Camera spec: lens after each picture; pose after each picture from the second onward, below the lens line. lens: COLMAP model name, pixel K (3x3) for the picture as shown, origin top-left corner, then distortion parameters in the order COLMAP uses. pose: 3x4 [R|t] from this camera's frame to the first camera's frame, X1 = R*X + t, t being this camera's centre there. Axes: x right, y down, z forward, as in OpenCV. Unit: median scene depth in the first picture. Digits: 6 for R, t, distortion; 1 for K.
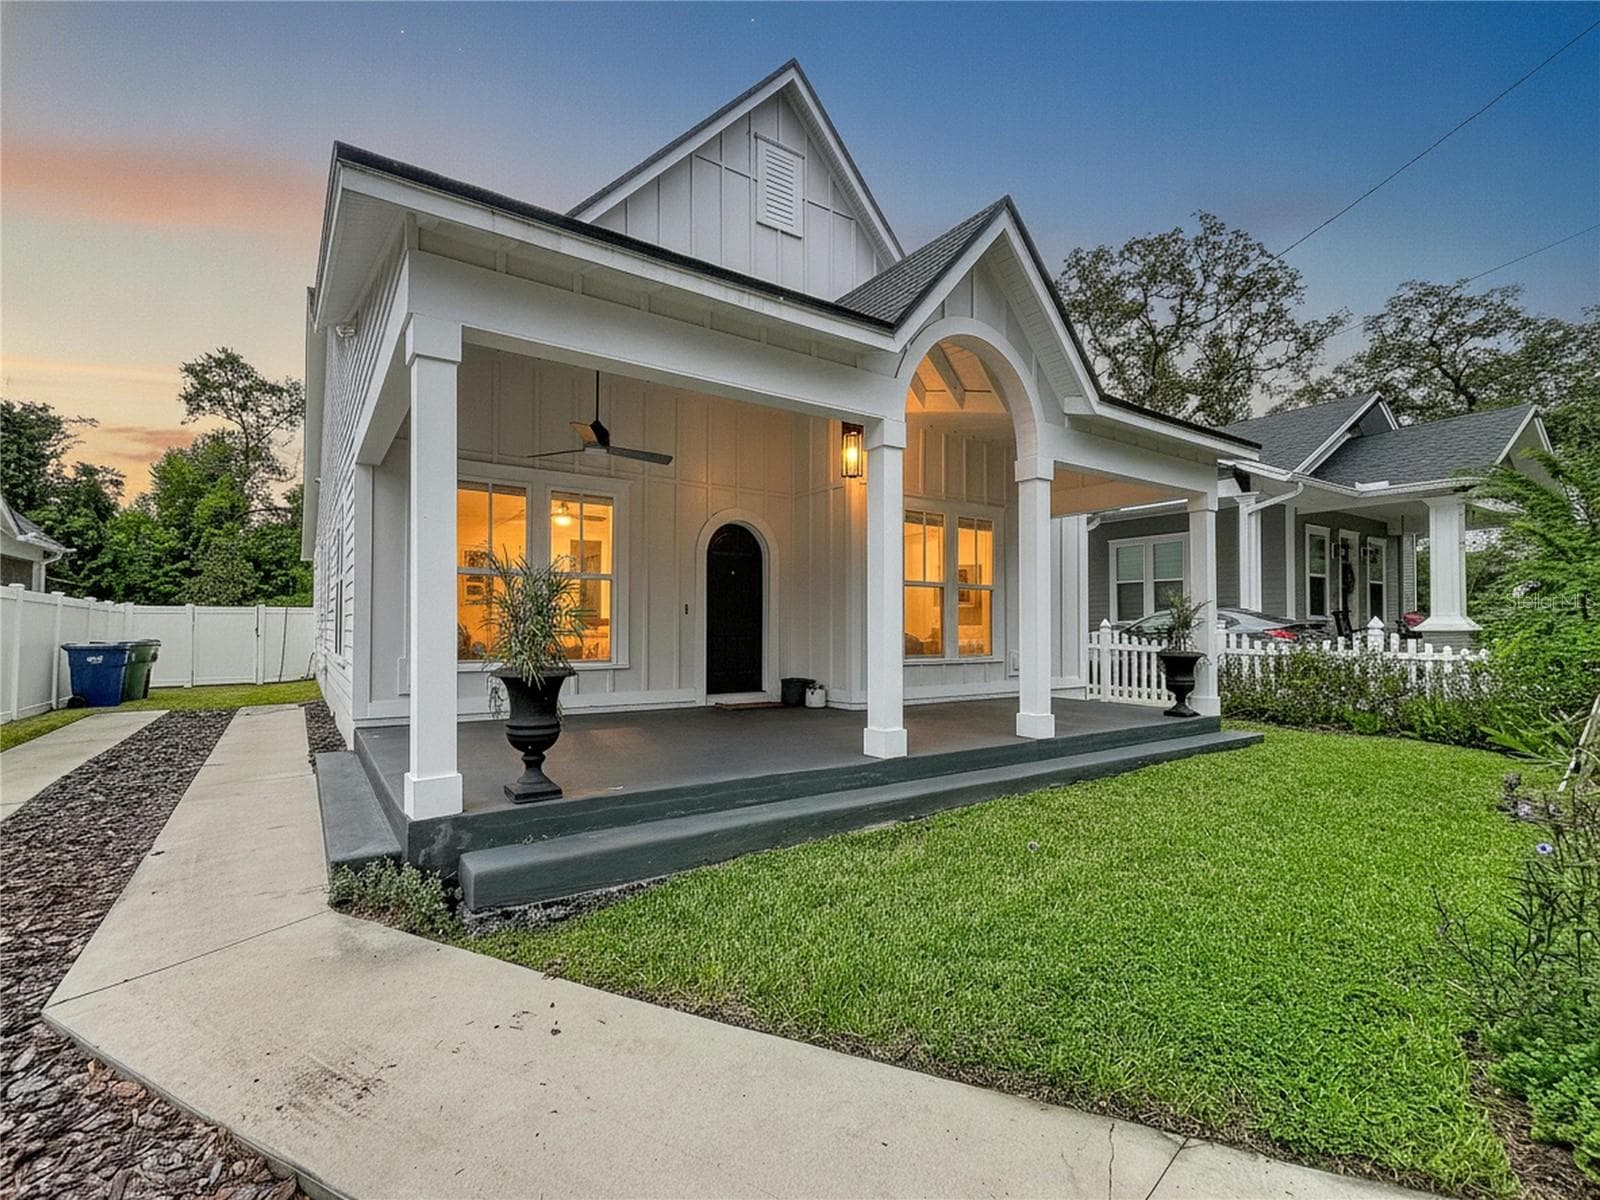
lens RADIAL K [[738.0, 0, 799.9], [0, 738.0, 613.5], [0, 0, 1]] dist [-0.011969, 0.000252]
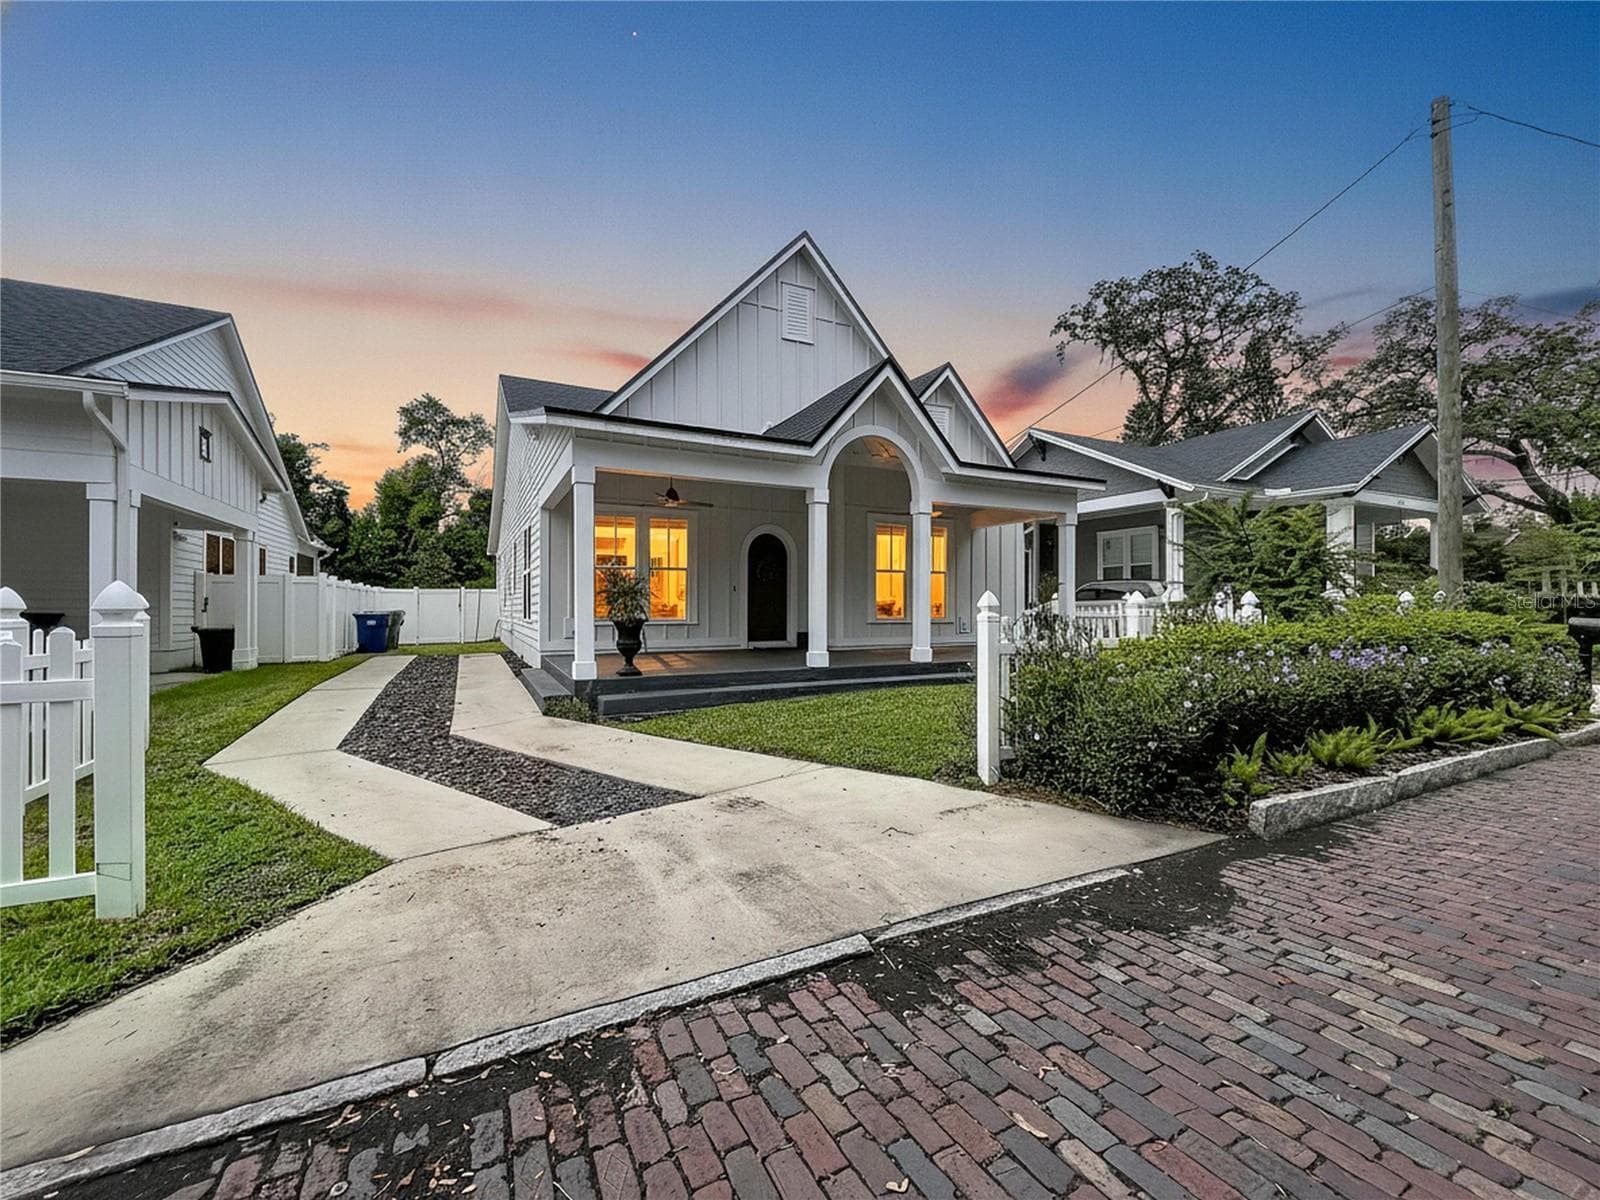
lens RADIAL K [[661.4, 0, 842.4], [0, 661.4, 596.9], [0, 0, 1]] dist [-0.001106, -0.000575]
pose [[0.996519, -0.003263, -0.083298, 0.116862], [0.003943, 0.999960, 0.007992, 0.000147], [0.083269, -0.008293, 0.996493, -0.244102]]
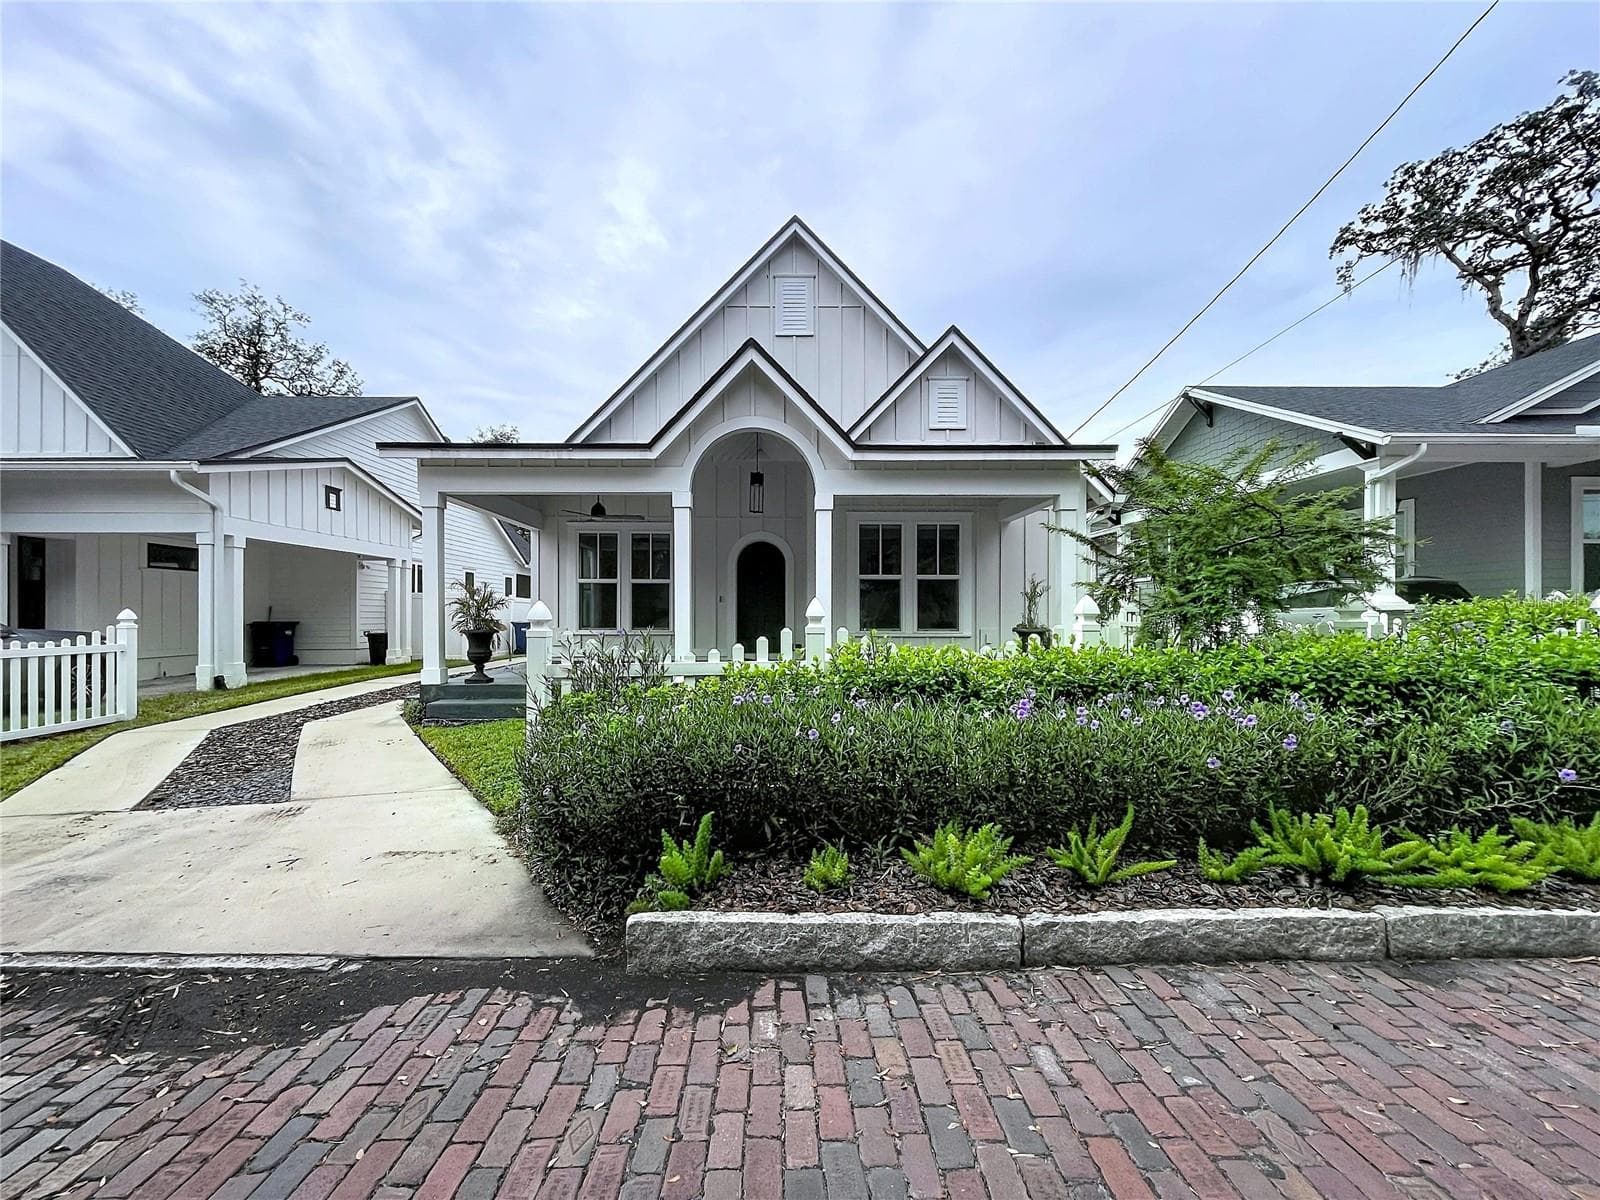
lens RADIAL K [[661.4, 0, 801.8], [0, 661.4, 610.4], [0, 0, 1]] dist [-0.001106, -0.000575]
pose [[0.849298, -0.007666, -0.527857, 0.437297], [0.014754, 0.999849, 0.009217, 0.003776], [0.527707, -0.015616, 0.849283, -0.068020]]
